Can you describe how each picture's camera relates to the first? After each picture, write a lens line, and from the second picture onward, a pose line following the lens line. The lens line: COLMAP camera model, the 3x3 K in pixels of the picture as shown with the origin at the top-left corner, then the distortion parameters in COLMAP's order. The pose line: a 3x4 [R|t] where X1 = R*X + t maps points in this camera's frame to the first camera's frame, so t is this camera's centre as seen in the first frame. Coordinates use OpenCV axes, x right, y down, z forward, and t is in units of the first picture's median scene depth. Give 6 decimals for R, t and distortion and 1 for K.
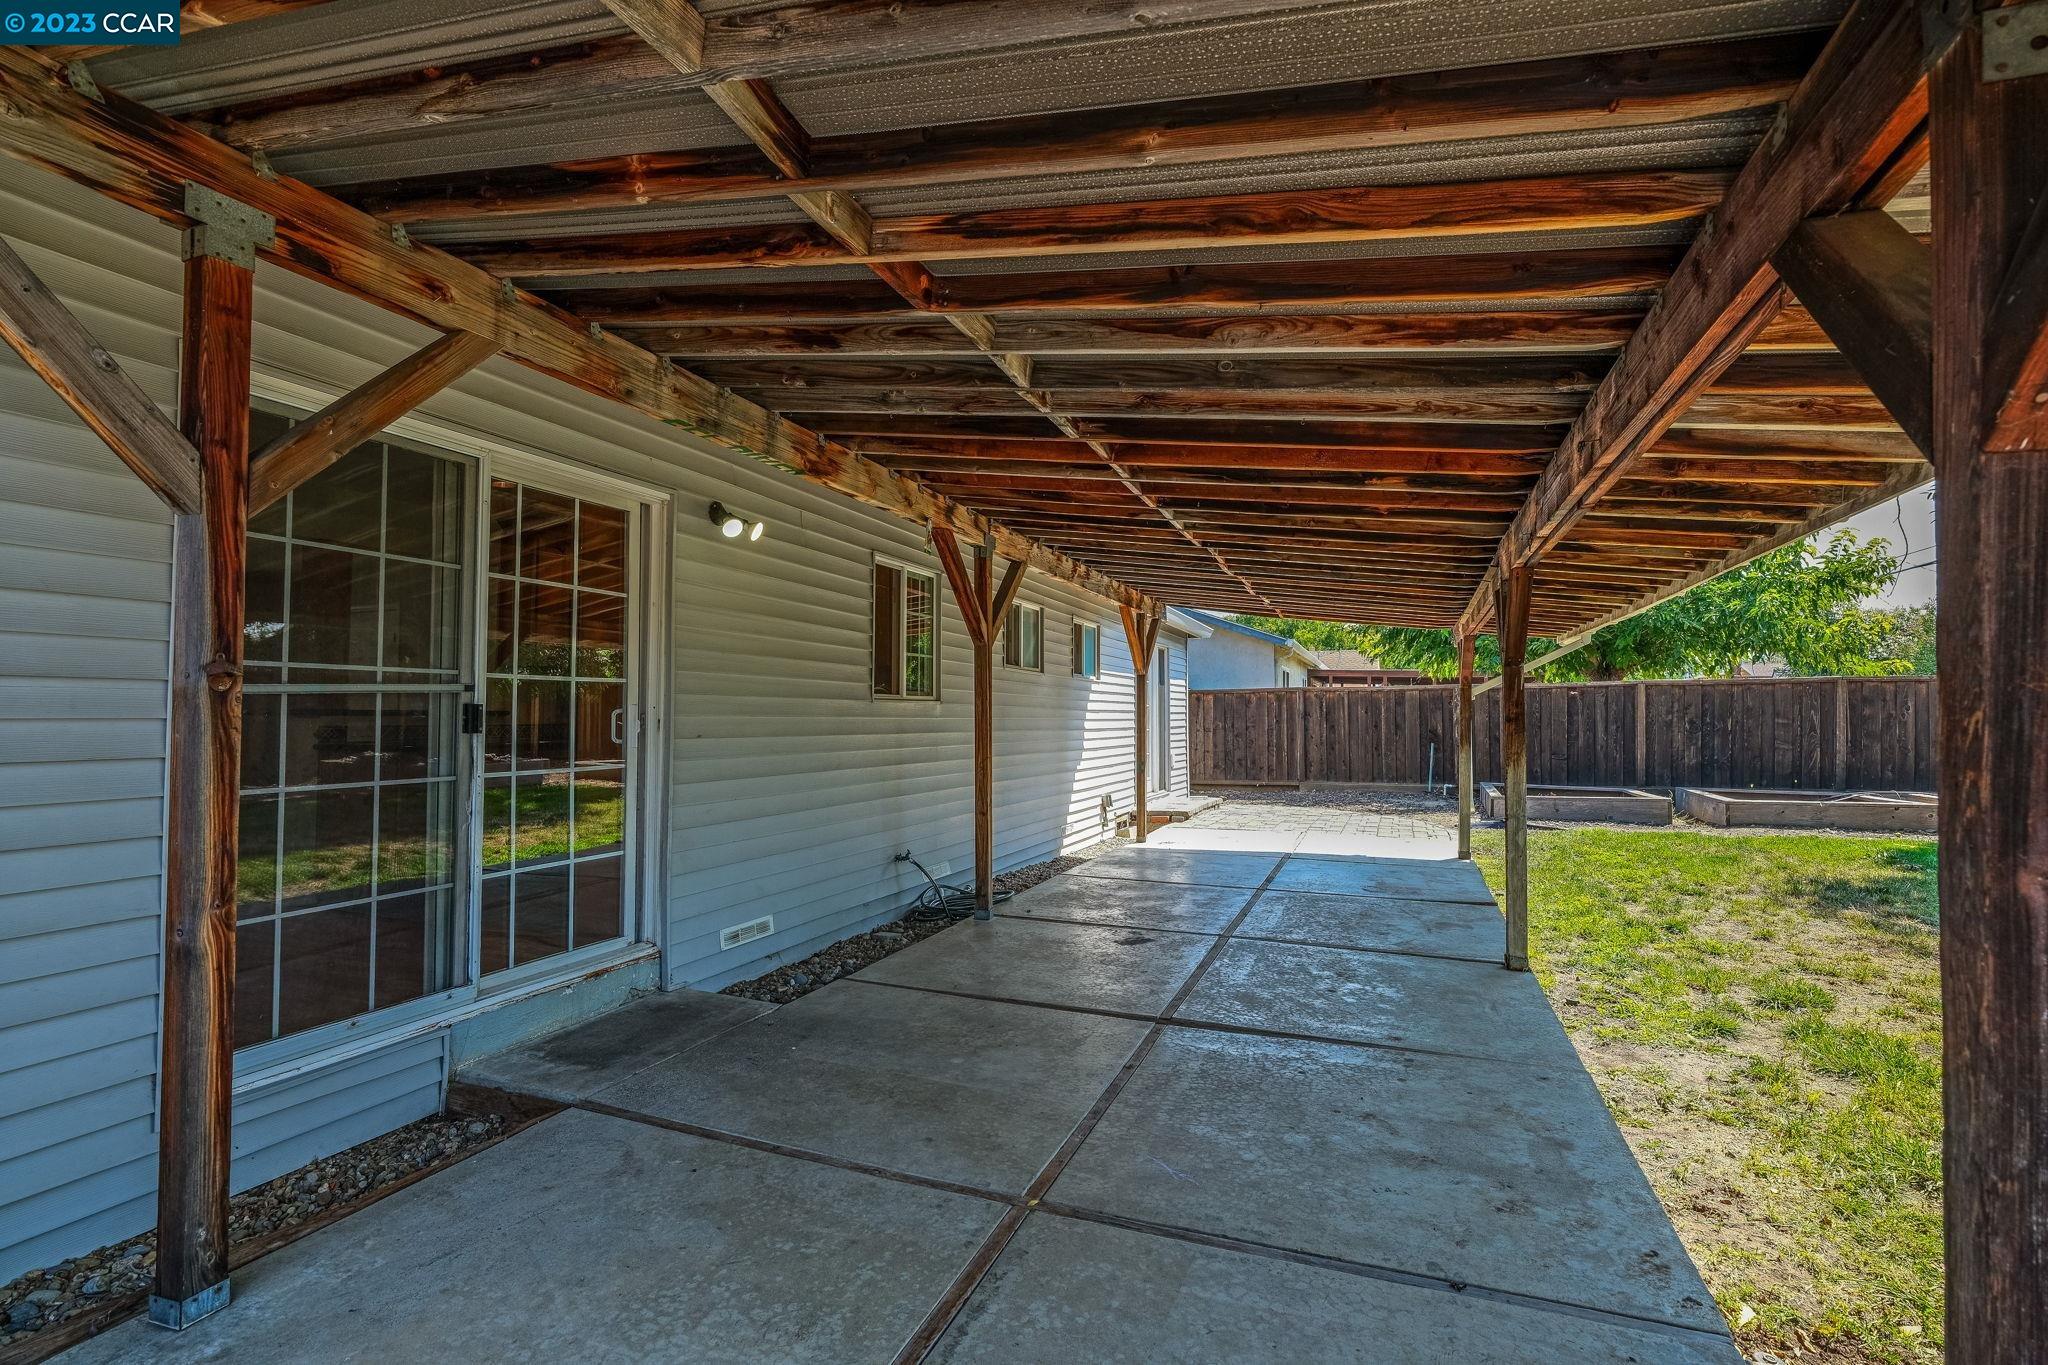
lens RADIAL K [[936.9, 0, 1036.2], [0, 936.9, 709.4], [0, 0, 1]] dist [0.000601, -0.000129]
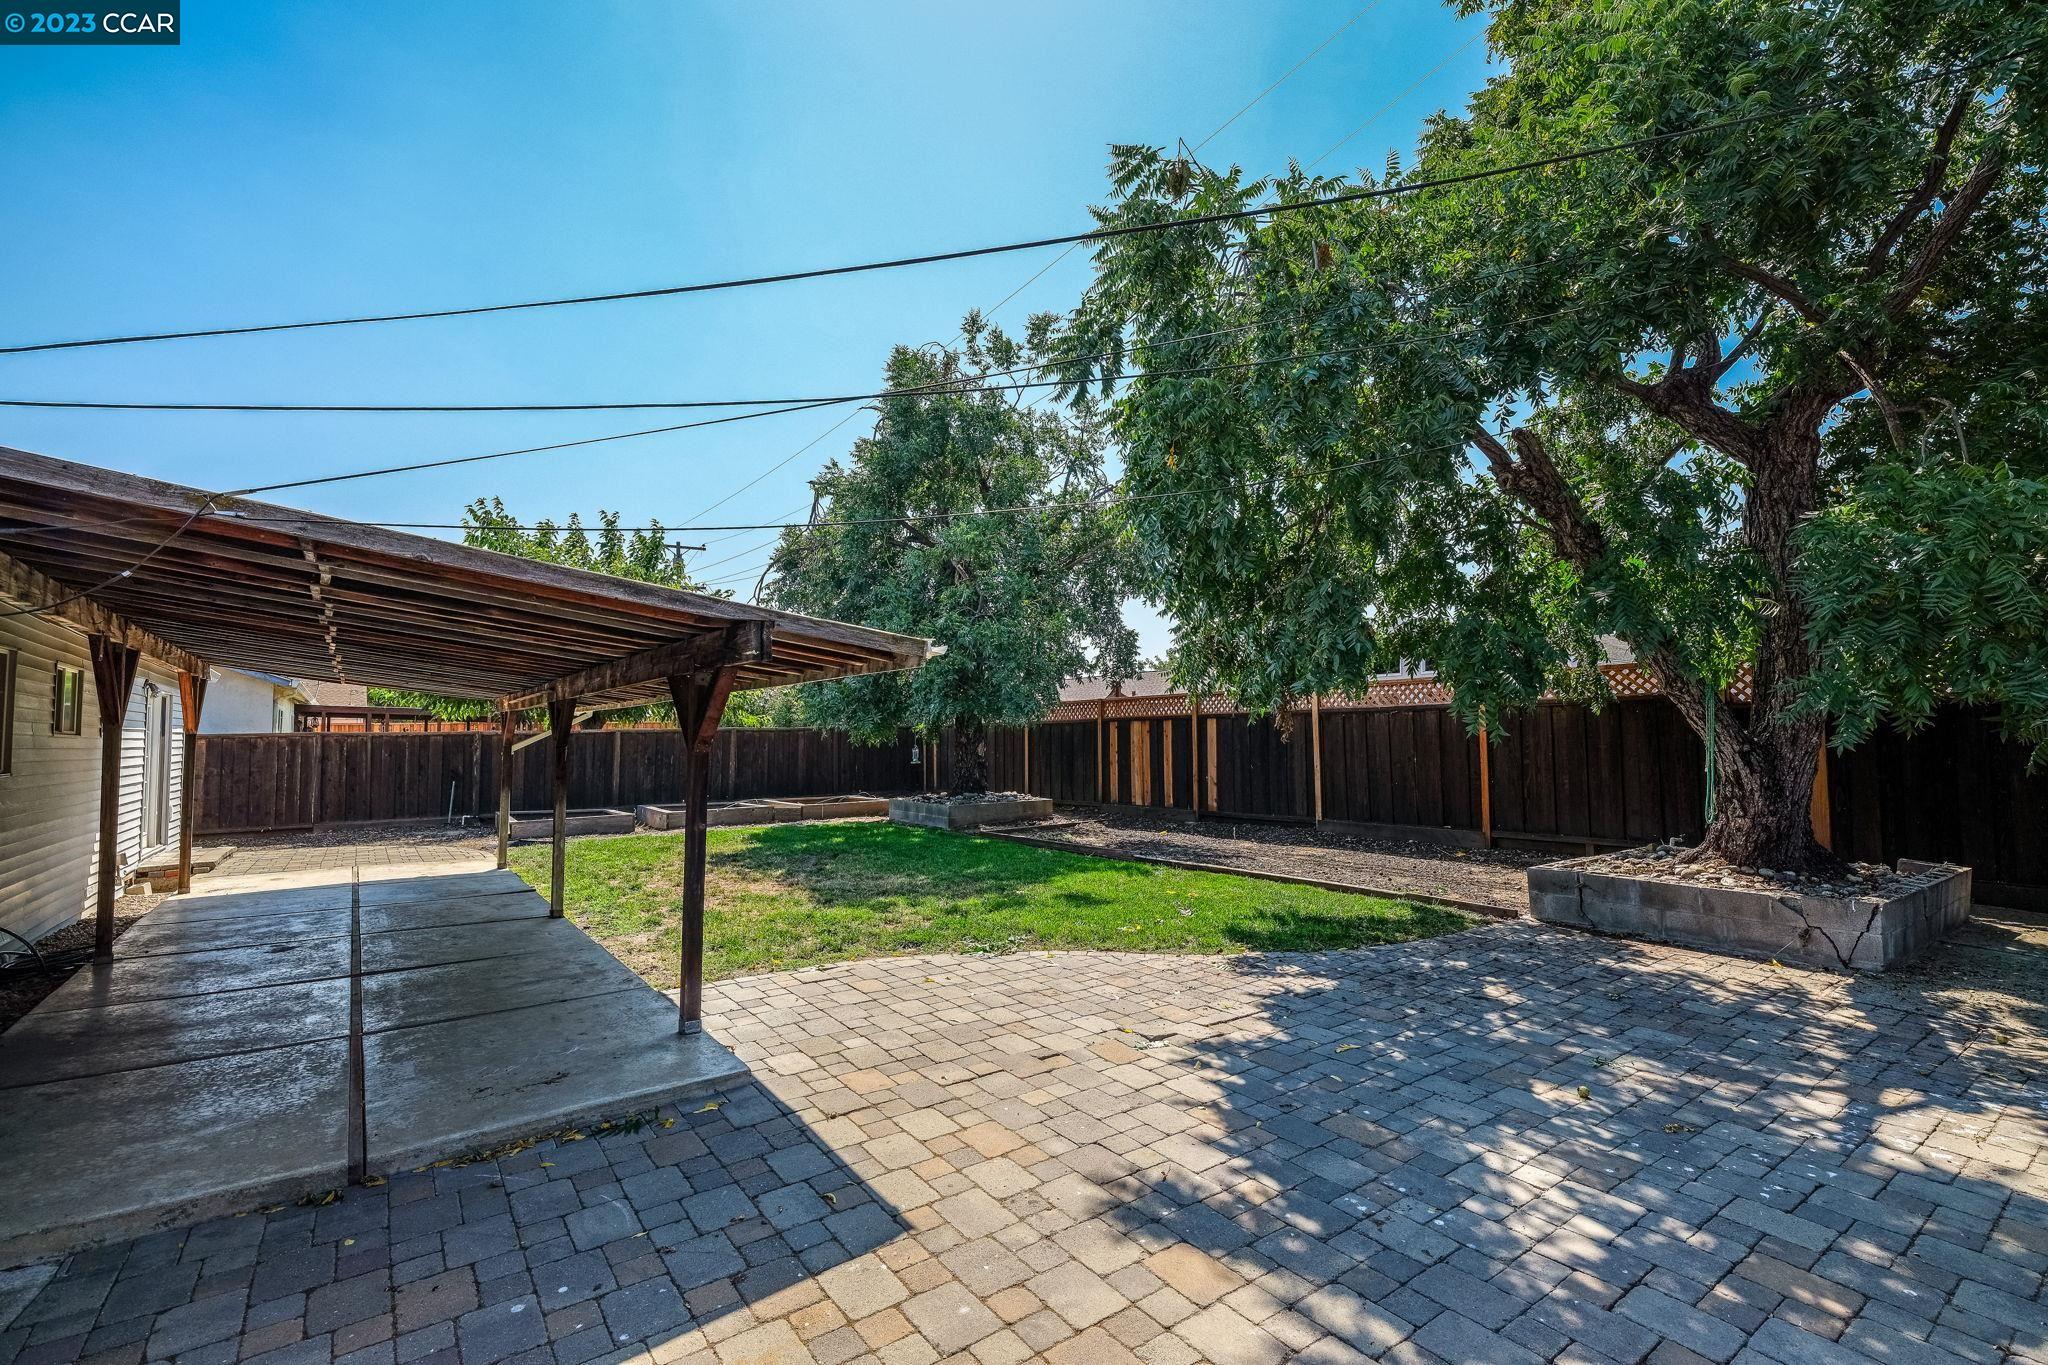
lens RADIAL K [[937.6, 0, 1010.0], [0, 937.6, 708.4], [0, 0, 1]] dist [-0.002849, -0.000670]
pose [[0.560980, 0.019964, 0.827588, -0.214431], [0.002207, 0.999670, -0.025611, -0.031922], [-0.827826, 0.016194, 0.560751, -0.318179]]
